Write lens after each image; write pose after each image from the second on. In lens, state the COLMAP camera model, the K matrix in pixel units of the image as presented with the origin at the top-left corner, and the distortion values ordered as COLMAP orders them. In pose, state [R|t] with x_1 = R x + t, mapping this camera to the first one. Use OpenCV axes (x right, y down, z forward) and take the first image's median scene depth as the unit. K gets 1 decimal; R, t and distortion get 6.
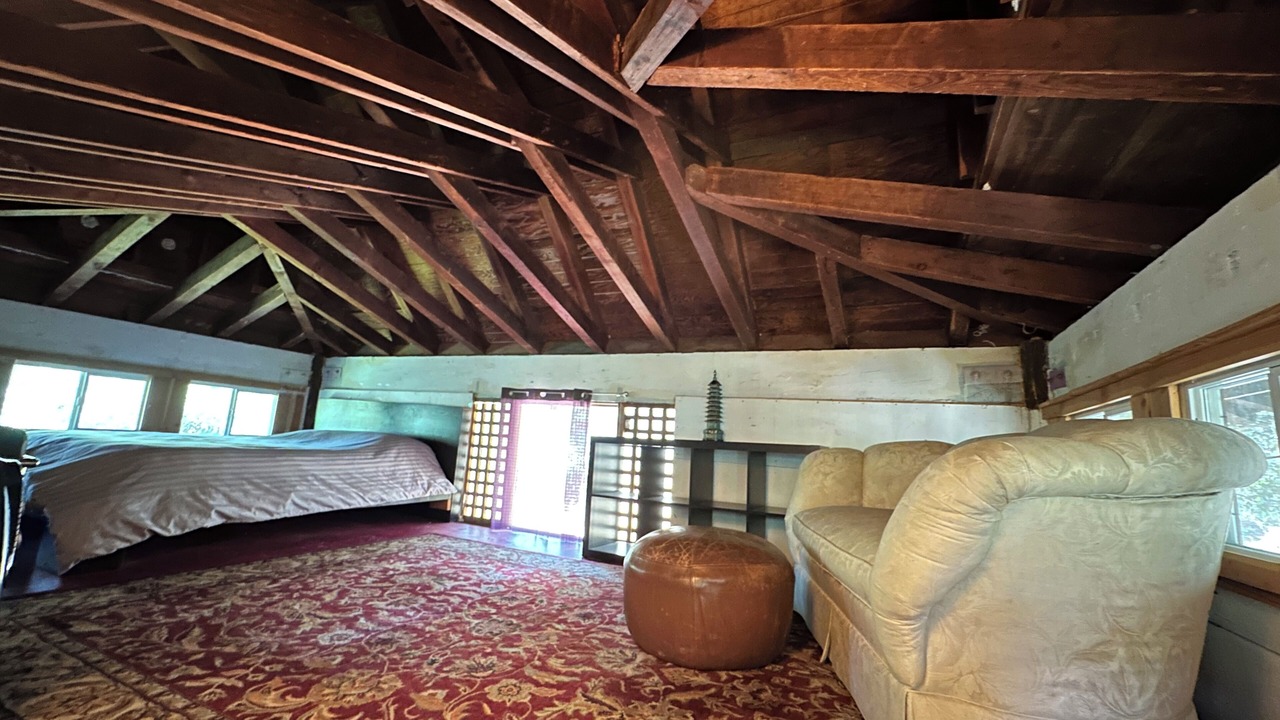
lens RADIAL K [[509.6, 0, 640.0], [0, 509.6, 360.0], [0, 0, 1]] dist [-0.001019, 0.000188]
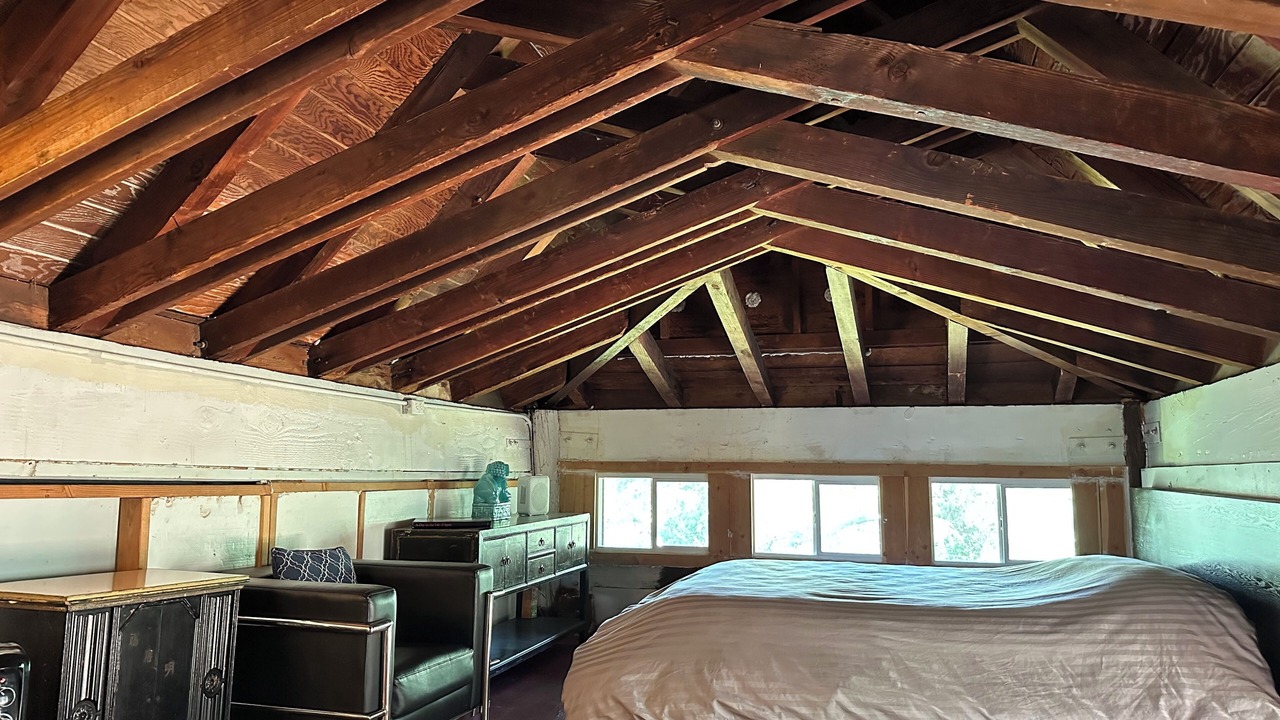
lens RADIAL K [[895.0, 0, 640.0], [0, 895.0, 360.0], [0, 0, 1]] dist [0.079960, -0.110976]
pose [[0.154236, -0.192151, -0.969169, 0.296741], [0.161600, 0.972604, -0.167114, 0.036466], [0.974729, -0.130842, 0.181062, 0.603311]]
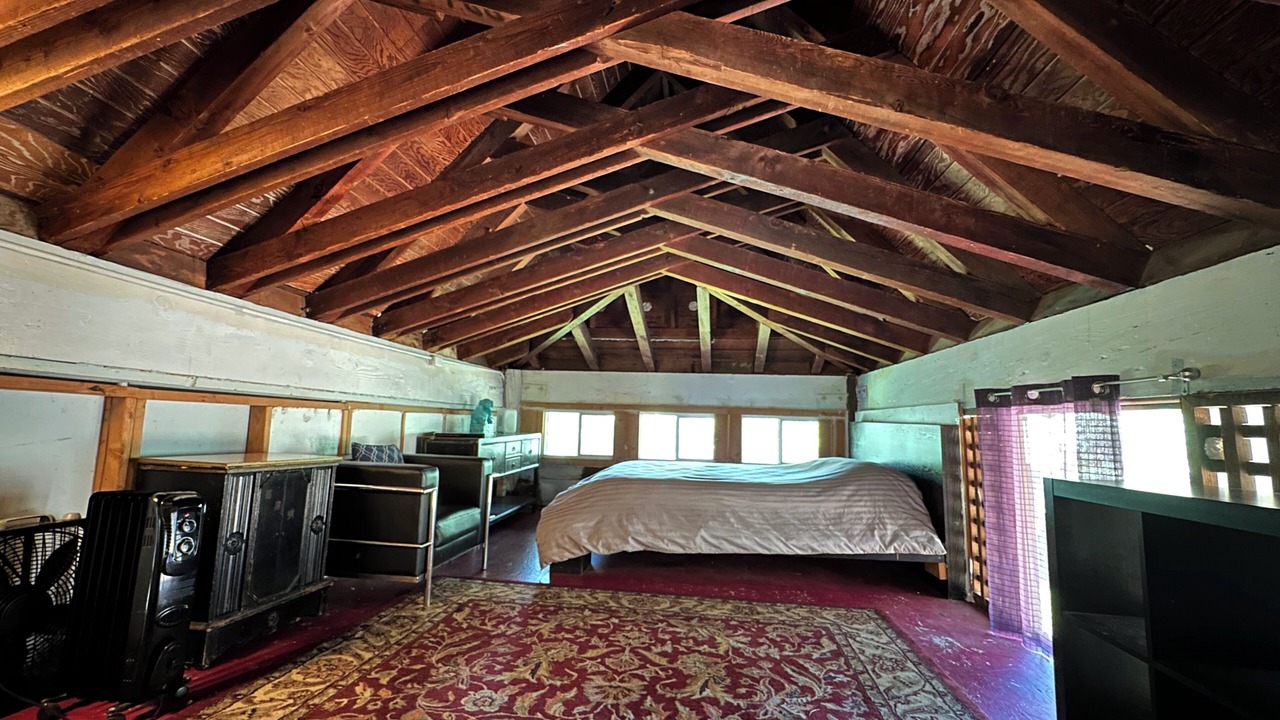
lens RADIAL K [[543.0, 0, 640.0], [0, 543.0, 360.0], [0, 0, 1]] dist [-0.000838, 0.000031]
pose [[0.315134, -0.167842, -0.934088, 0.276199], [0.144571, 0.981240, -0.127540, 0.056315], [0.937971, -0.094850, 0.333488, 0.531527]]
